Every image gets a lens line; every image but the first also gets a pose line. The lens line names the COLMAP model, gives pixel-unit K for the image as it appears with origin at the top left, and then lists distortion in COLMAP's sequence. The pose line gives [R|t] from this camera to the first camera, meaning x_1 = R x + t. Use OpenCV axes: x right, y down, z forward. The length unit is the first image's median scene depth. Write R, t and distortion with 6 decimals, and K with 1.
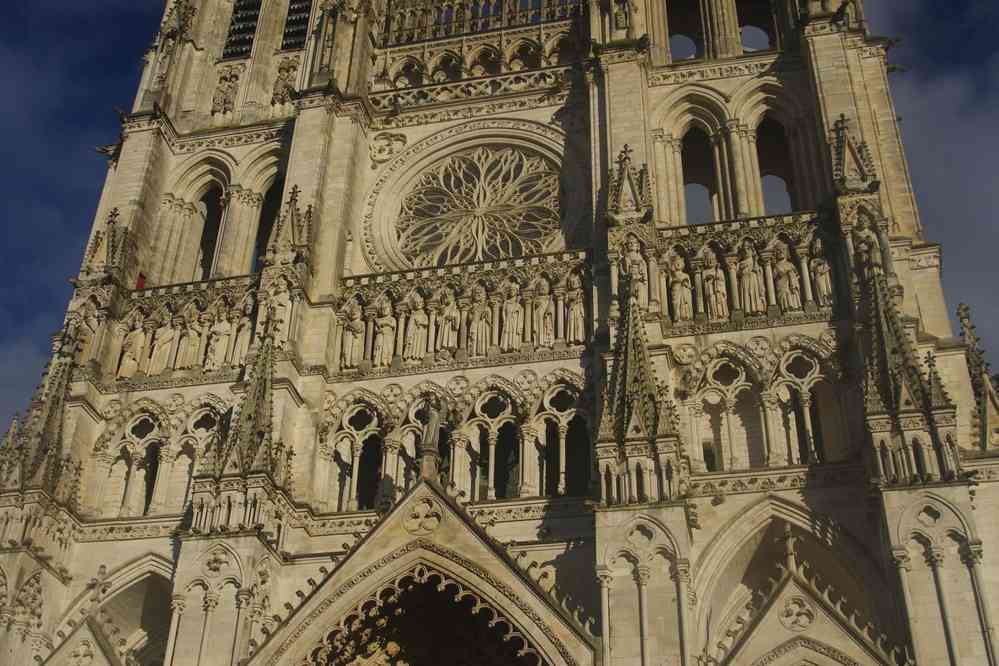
lens RADIAL K [[1244.7, 0, 499.5], [0, 1244.7, 335.4], [0, 0, 1]] dist [-0.047810, 0.000000]
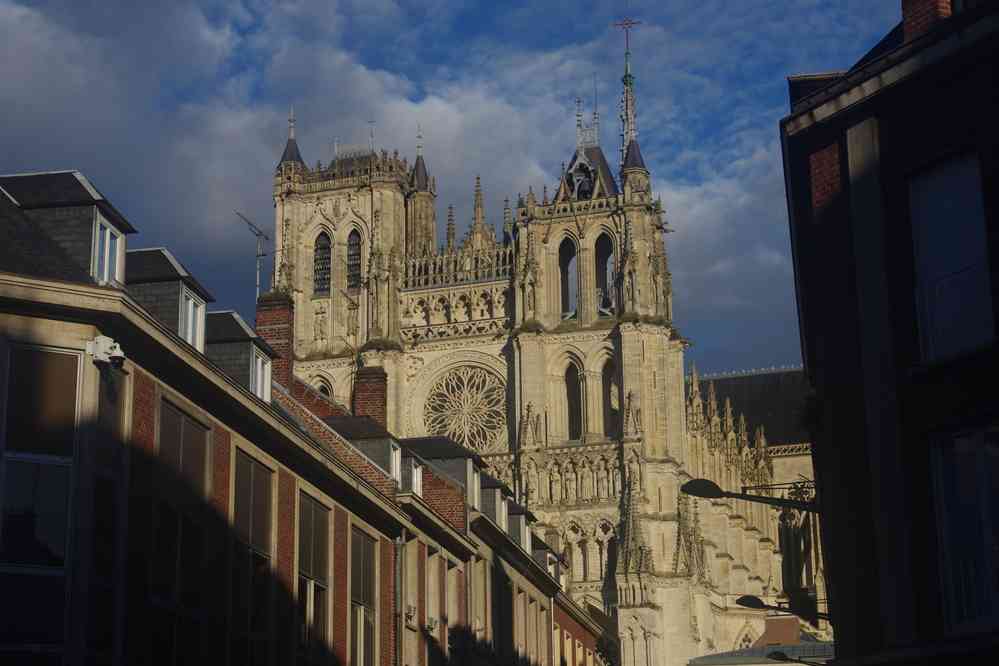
lens RADIAL K [[1848.1, 0, 499.7], [0, 1848.1, 332.6], [0, 0, 1]] dist [-0.021244, 0.000000]
pose [[0.992116, -0.069694, -0.104159, 0.350057], [0.099769, 0.942193, 0.319873, -1.145801], [0.075844, -0.327743, 0.941718, -1.675189]]
